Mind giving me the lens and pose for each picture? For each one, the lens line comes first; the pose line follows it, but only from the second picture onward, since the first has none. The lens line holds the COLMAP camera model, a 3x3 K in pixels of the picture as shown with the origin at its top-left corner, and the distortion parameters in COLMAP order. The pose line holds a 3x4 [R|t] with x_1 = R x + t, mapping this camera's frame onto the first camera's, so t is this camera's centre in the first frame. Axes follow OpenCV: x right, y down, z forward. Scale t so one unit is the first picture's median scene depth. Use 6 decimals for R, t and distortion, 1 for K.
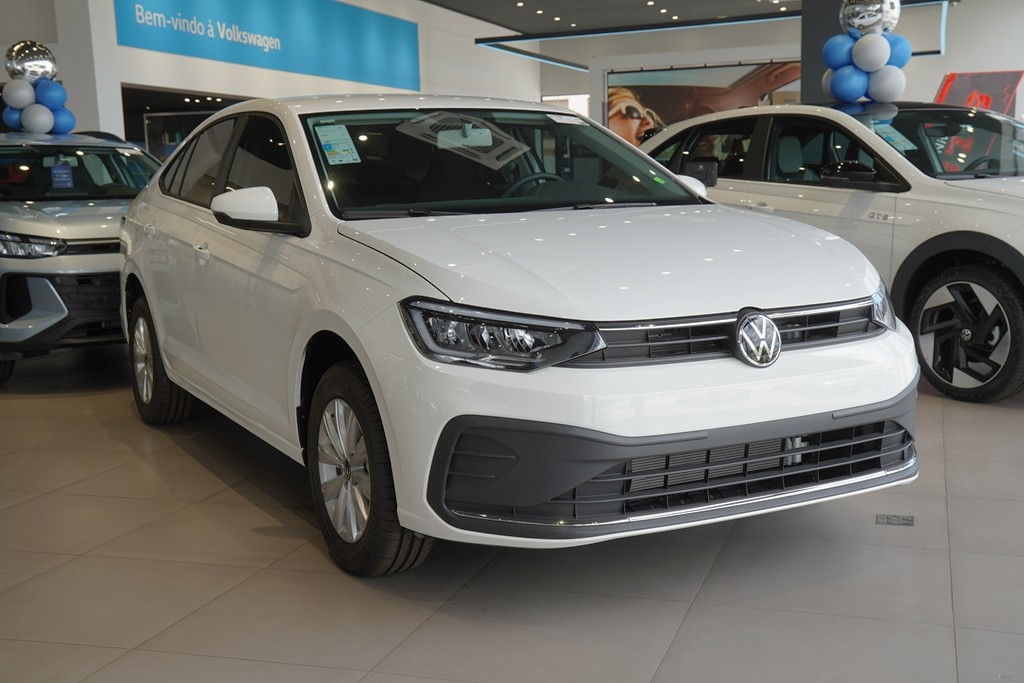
lens RADIAL K [[1293.6, 0, 512.0], [0, 1293.6, 341.5], [0, 0, 1]] dist [-0.030638, 0.717195]
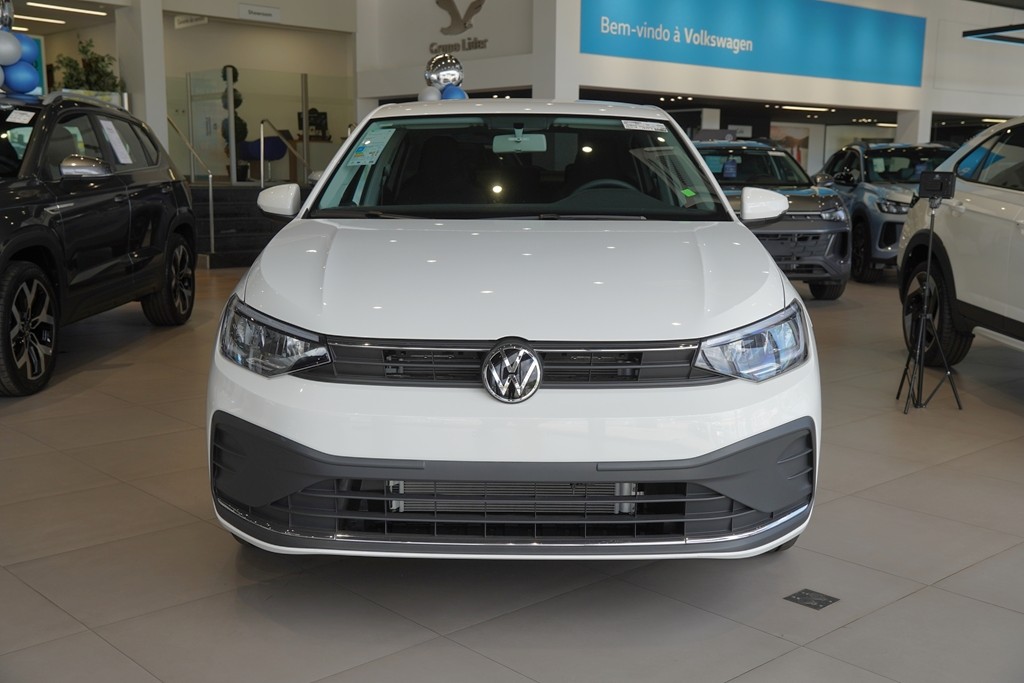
lens RADIAL K [[1135.0, 0, 512.0], [0, 1135.0, 341.5], [0, 0, 1]] dist [0.127111, 0.014358]
pose [[0.874702, 0.103845, -0.473405, 0.149197], [-0.091108, 0.994593, 0.049834, -0.016748], [0.476021, -0.000459, 0.879434, 0.074704]]
